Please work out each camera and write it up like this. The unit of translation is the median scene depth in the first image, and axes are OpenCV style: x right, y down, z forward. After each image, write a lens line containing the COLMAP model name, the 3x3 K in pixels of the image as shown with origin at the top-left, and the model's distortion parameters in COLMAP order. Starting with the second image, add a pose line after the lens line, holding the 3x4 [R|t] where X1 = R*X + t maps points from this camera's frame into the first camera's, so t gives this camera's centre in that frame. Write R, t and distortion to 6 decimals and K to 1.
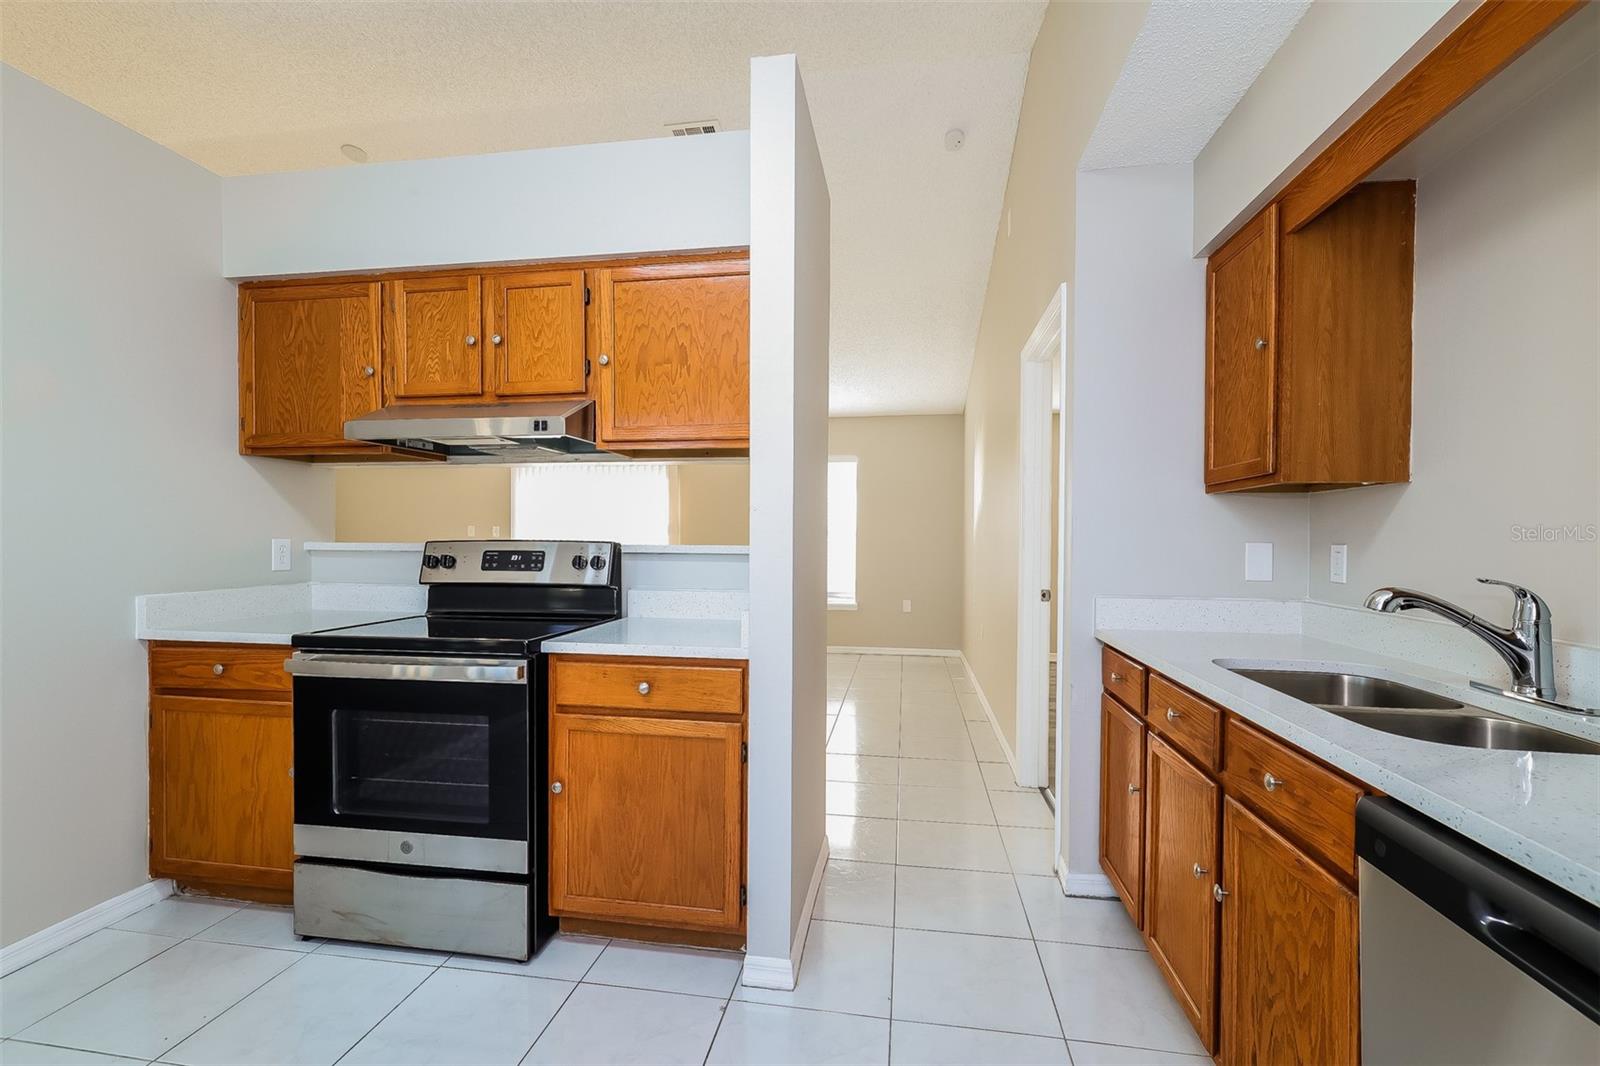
lens RADIAL K [[694.5, 0, 797.3], [0, 694.5, 538.9], [0, 0, 1]] dist [0.001365, 0.000362]
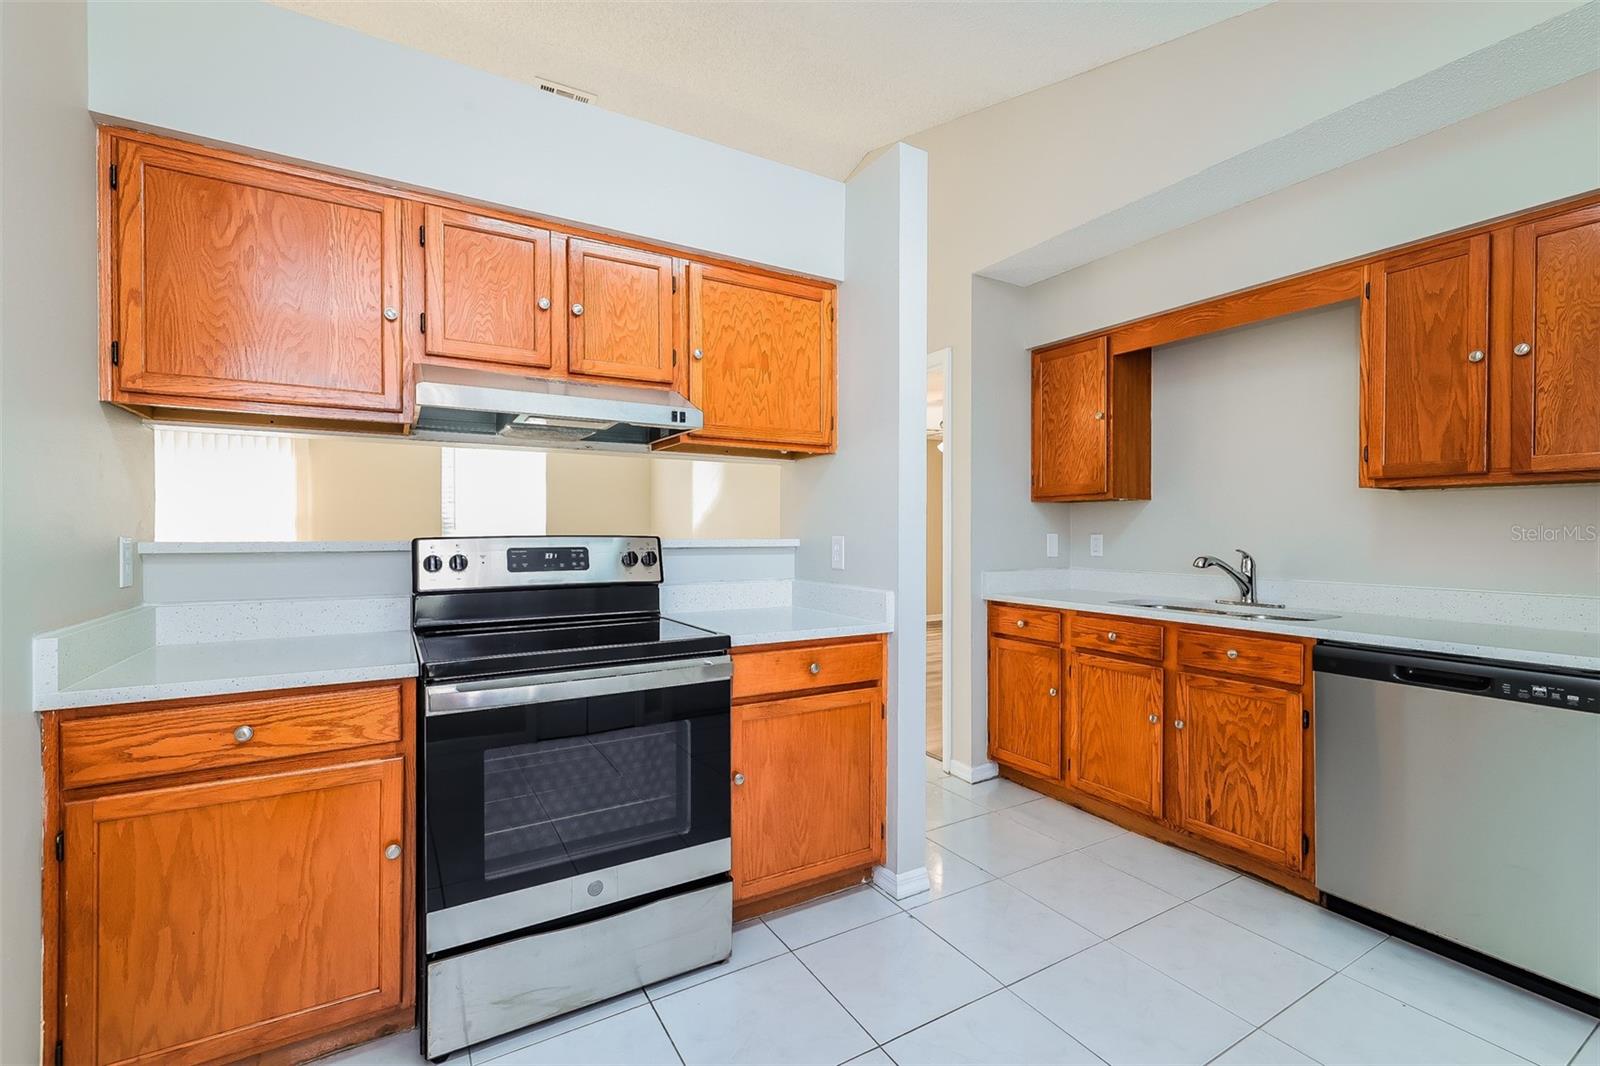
lens RADIAL K [[688.4, 0, 803.7], [0, 688.4, 527.8], [0, 0, 1]] dist [-0.002282, 0.000538]
pose [[0.766885, -0.000466, 0.641784, -0.803899], [0.004014, 0.999984, -0.004070, -0.003707], [-0.641772, 0.005697, 0.766874, 0.147753]]
